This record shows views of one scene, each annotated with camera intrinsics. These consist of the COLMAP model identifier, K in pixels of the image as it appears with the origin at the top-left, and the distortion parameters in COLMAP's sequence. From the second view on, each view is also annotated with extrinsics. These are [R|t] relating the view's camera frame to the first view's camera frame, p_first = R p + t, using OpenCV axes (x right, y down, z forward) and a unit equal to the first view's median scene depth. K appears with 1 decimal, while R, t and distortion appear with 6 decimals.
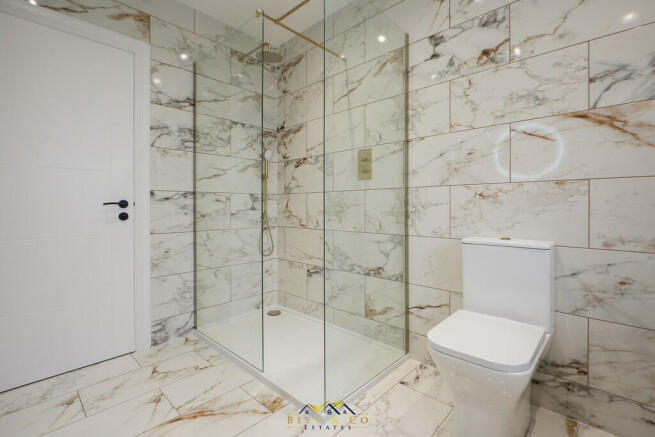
lens RADIAL K [[299.3, 0, 334.6], [0, 299.3, 213.1], [0, 0, 1]] dist [0.002913, 0.000257]
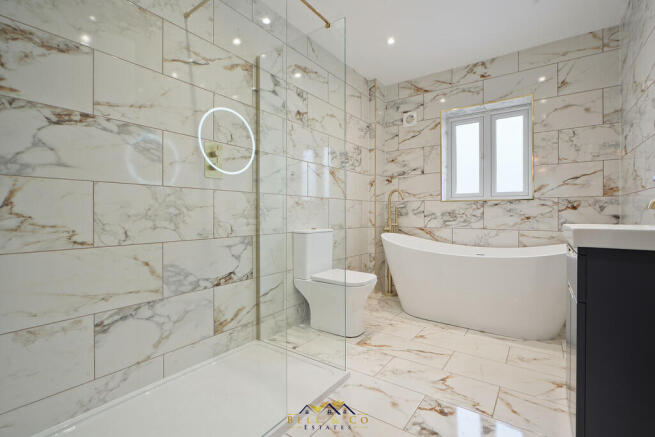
lens RADIAL K [[299.3, 0, 334.6], [0, 299.3, 214.5], [0, 0, 1]] dist [0.002913, 0.000257]
pose [[-0.129016, -0.009002, 0.991602, -0.850390], [0.010369, 0.999892, 0.010426, -0.010992], [-0.991588, 0.011627, -0.128908, 0.798541]]
